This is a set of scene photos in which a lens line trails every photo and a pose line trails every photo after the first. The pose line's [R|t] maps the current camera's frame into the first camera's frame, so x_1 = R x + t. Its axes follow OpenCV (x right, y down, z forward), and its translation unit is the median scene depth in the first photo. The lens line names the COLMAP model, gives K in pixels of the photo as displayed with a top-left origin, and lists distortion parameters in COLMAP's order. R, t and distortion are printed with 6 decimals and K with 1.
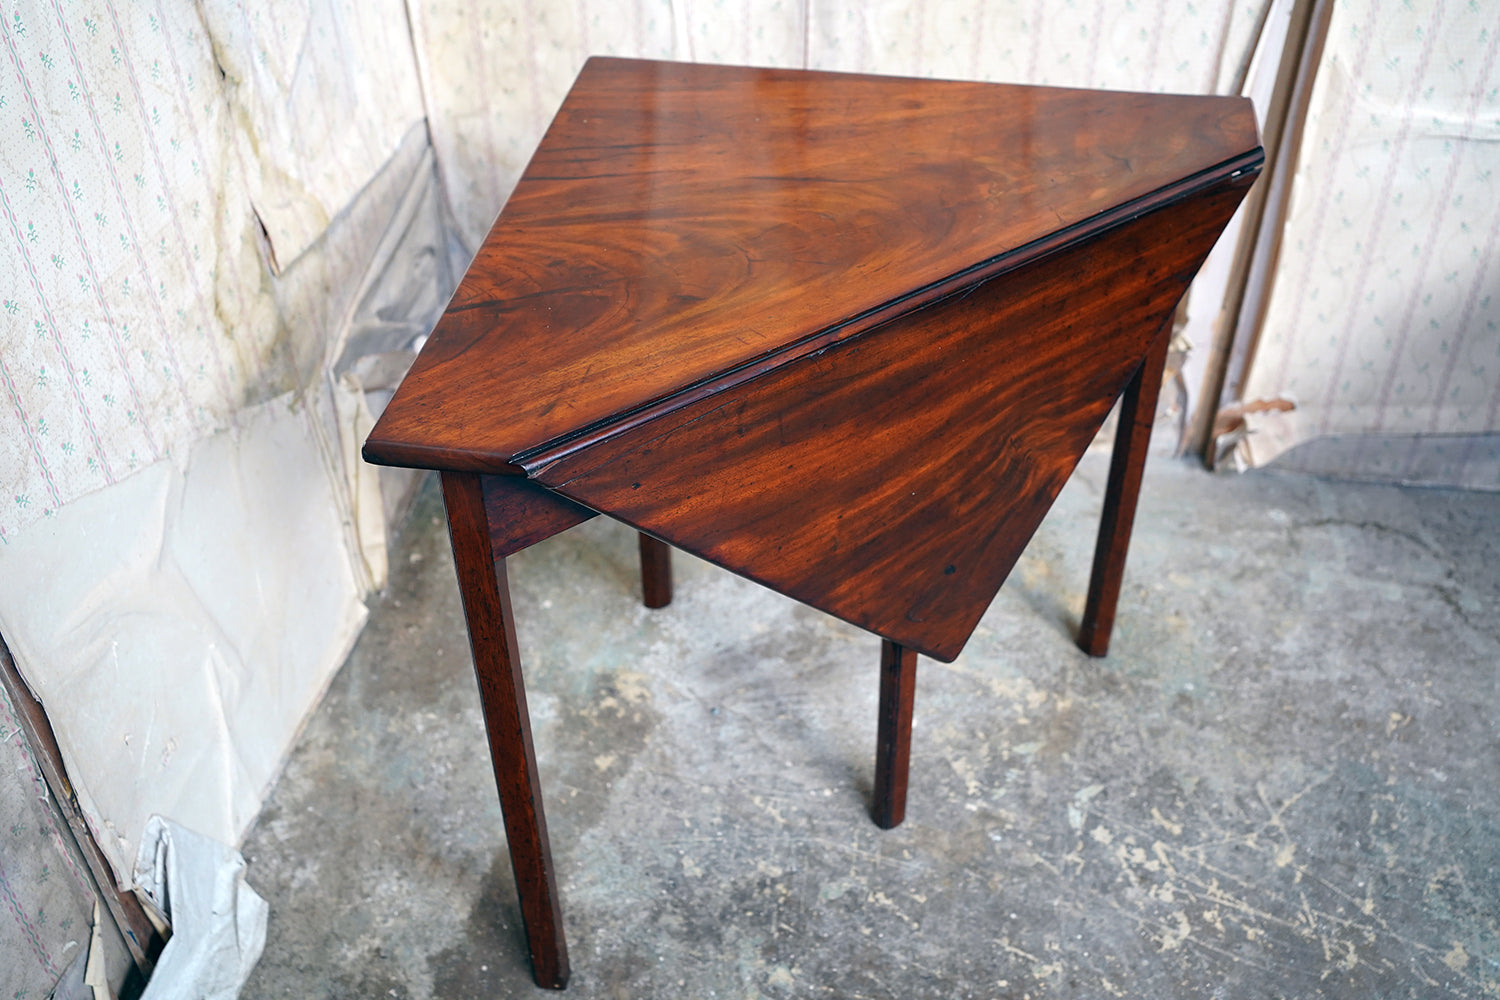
lens RADIAL K [[1504.1, 0, 754.8], [0, 1504.1, 493.4], [0, 0, 1]] dist [0.030763, 0.000000]
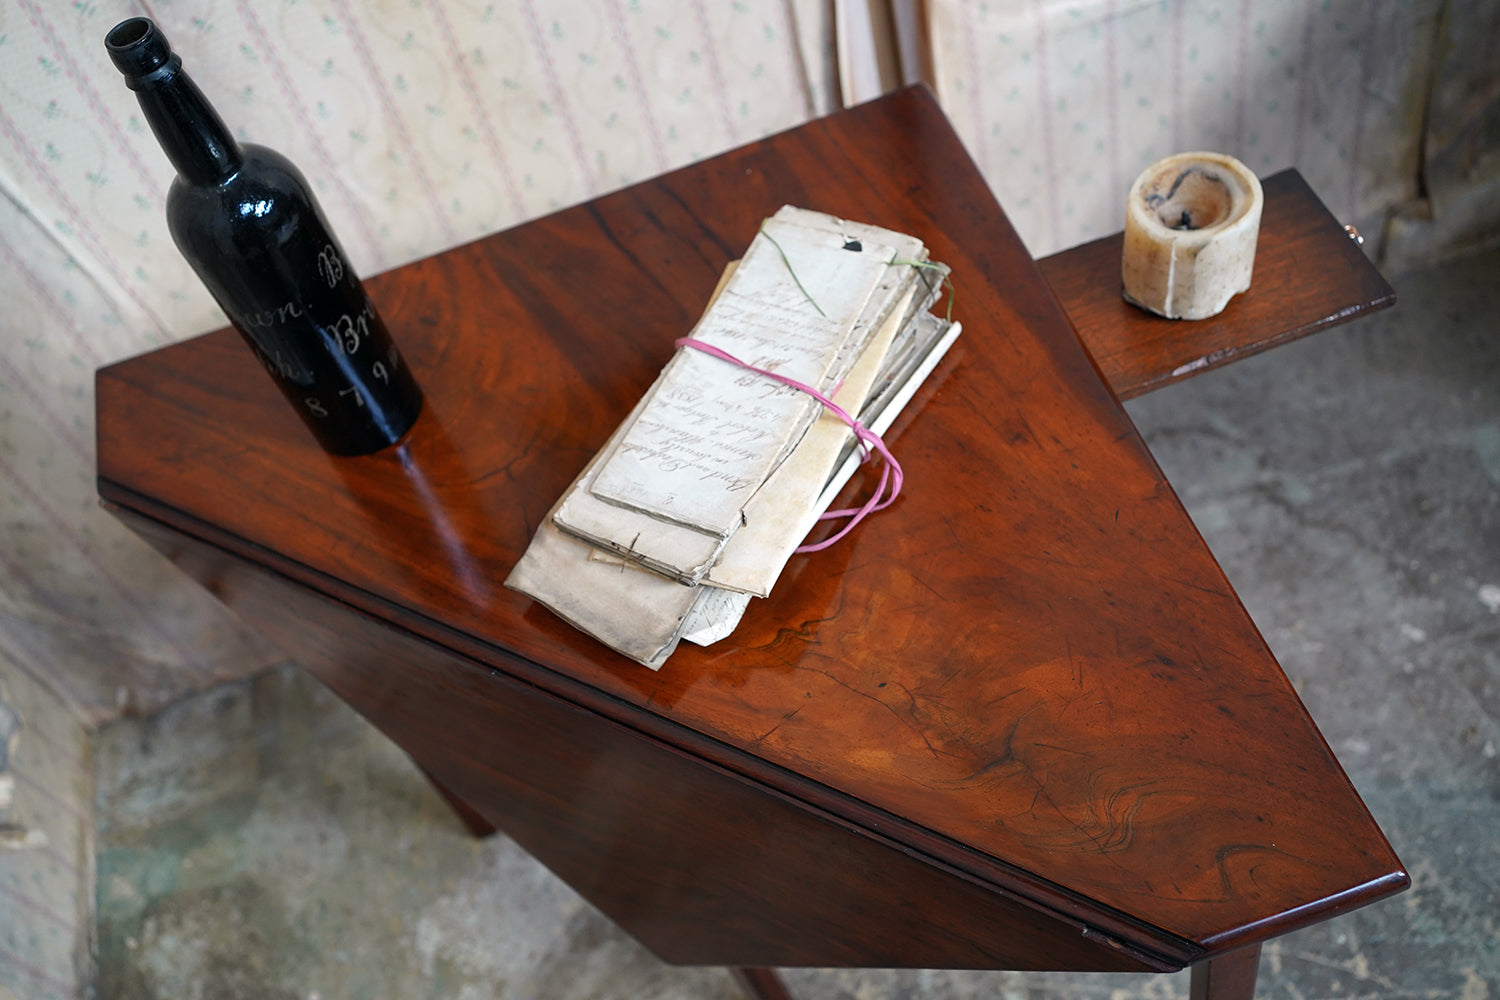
lens RADIAL K [[1504.1, 0, 747.6], [0, 1504.1, 495.6], [0, 0, 1]] dist [0.030763, 0.000000]
pose [[0.892667, -0.437052, 0.110142, 0.110359], [0.409190, 0.888306, 0.208509, -0.273169], [-0.188969, -0.141061, 0.971799, 0.253836]]
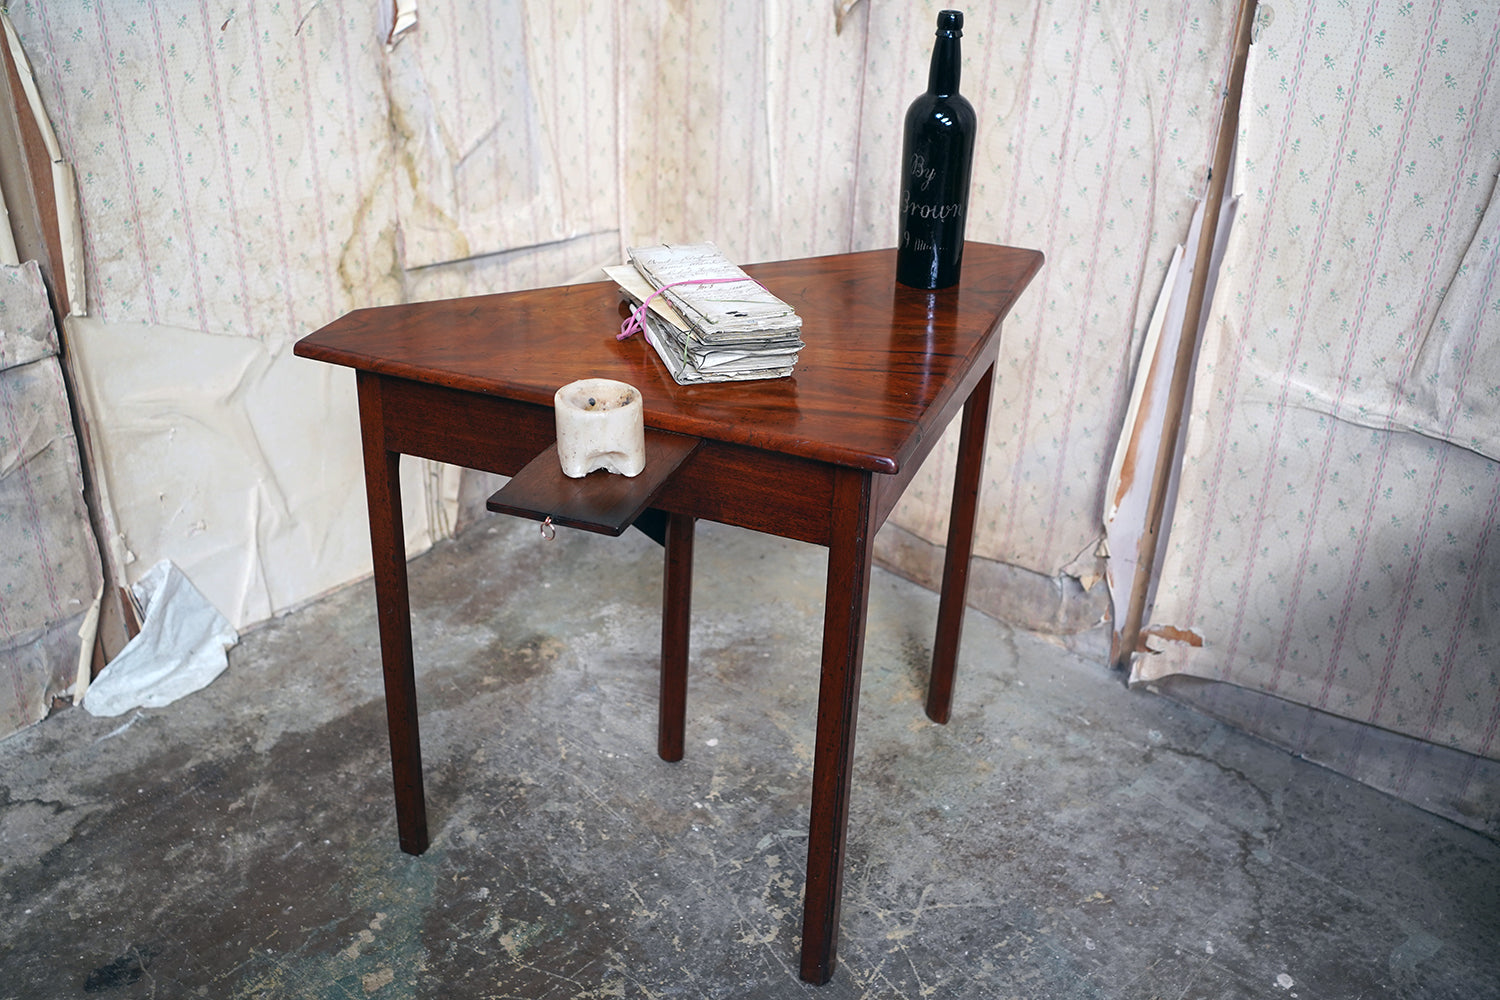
lens RADIAL K [[1504.1, 0, 748.4], [0, 1504.1, 492.7], [0, 0, 1]] dist [0.030763, 0.000000]
pose [[0.856457, 0.275612, -0.436486, 0.642291], [-0.359417, 0.925304, -0.120966, 0.109576], [0.370542, 0.260483, 0.891542, -0.125831]]
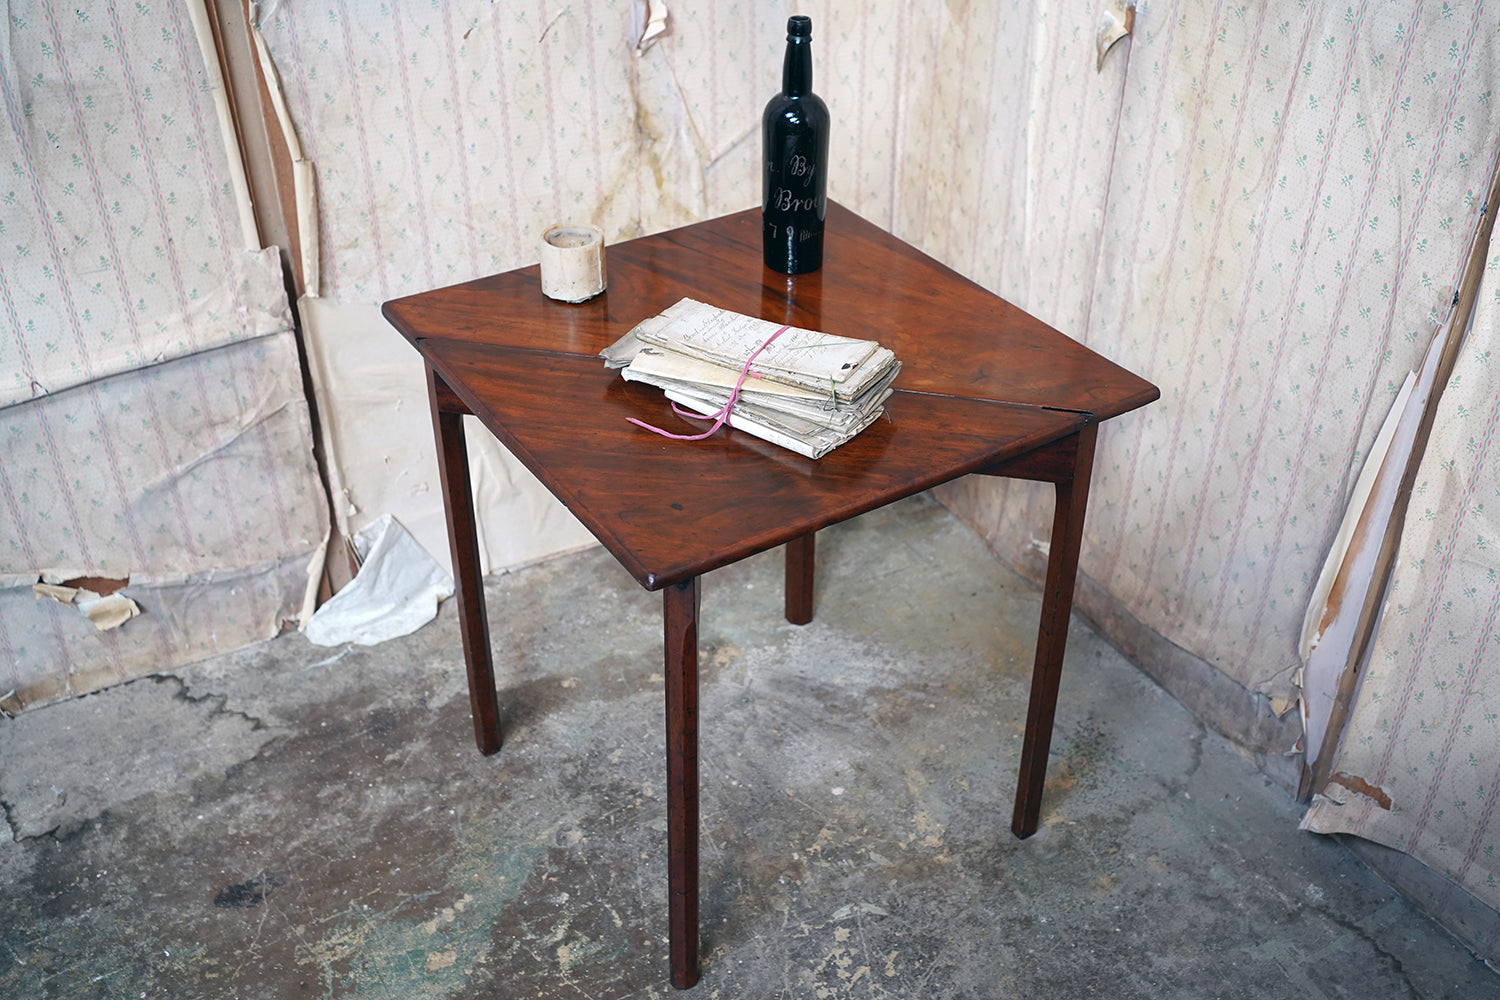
lens RADIAL K [[1504.1, 0, 754.7], [0, 1504.1, 505.9], [0, 0, 1]] dist [0.030763, 0.000000]
pose [[0.627056, 0.444066, -0.640004, 0.781676], [-0.506019, 0.856851, 0.098743, -0.137297], [0.592237, 0.261937, 0.762000, -0.014982]]
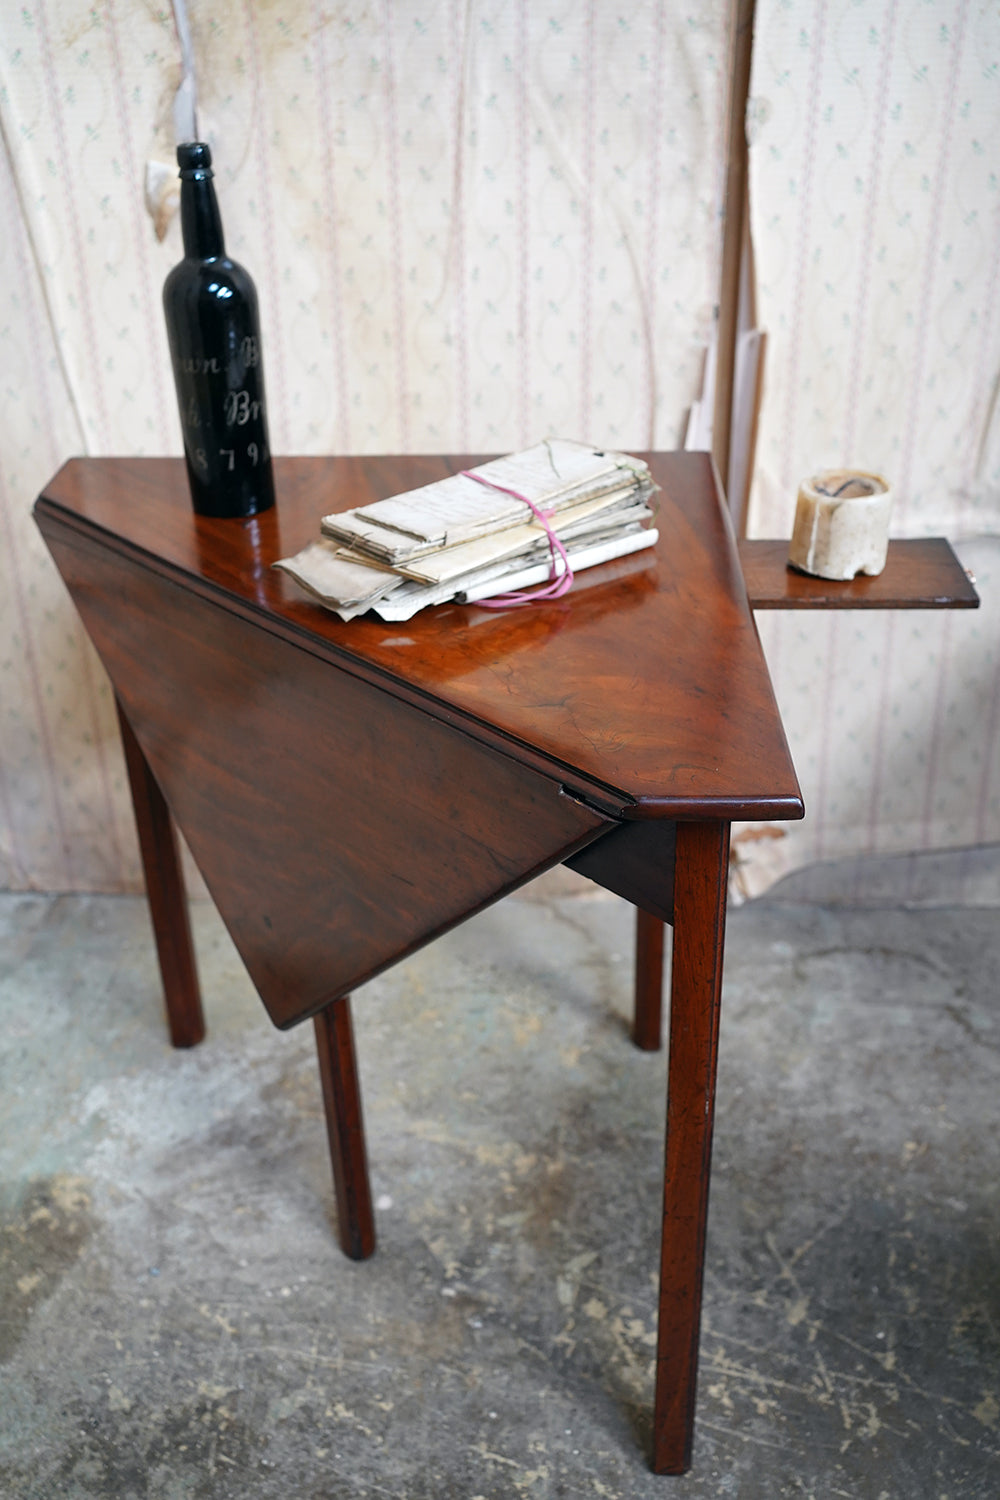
lens RADIAL K [[1504.1, 0, 496.9], [0, 1504.1, 753.7], [0, 0, 1]] dist [0.030763, 0.000000]
pose [[0.993855, -0.068477, 0.086972, 0.117431], [0.083010, 0.980823, -0.176340, 0.058302], [-0.073229, 0.182476, 0.980479, 0.077737]]
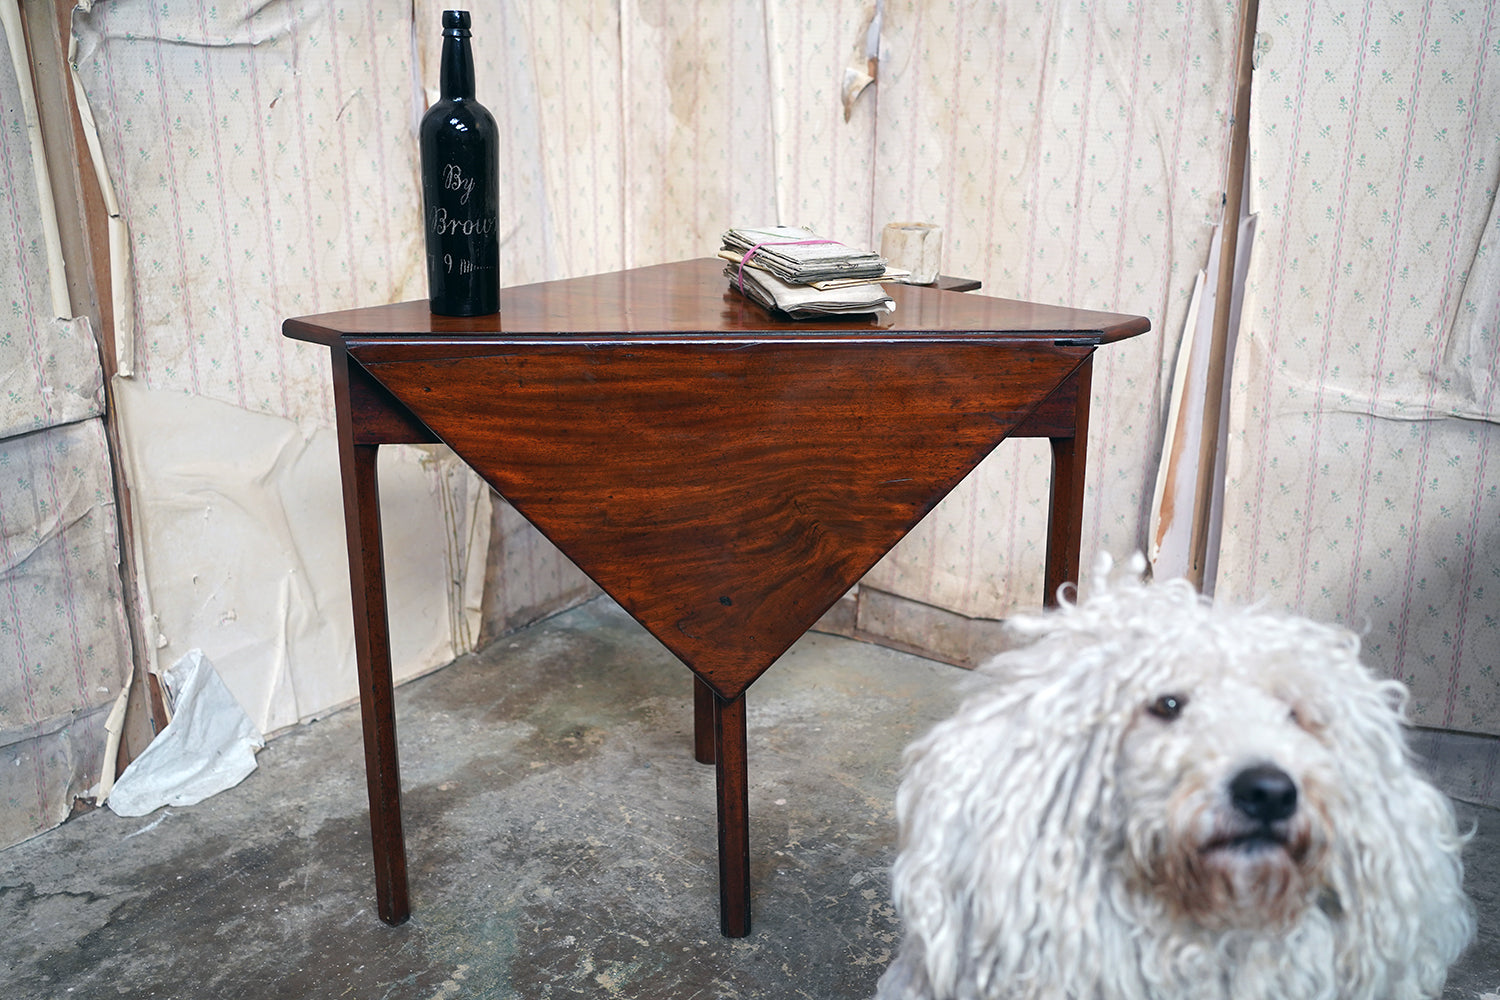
lens RADIAL K [[1504.1, 0, 752.8], [0, 1504.1, 500.5], [0, 0, 1]] dist [0.030763, 0.000000]
pose [[0.898283, 0.138111, -0.417150, 0.572491], [-0.289737, 0.899884, -0.325978, 0.350117], [0.330365, 0.413684, 0.848366, -0.089485]]
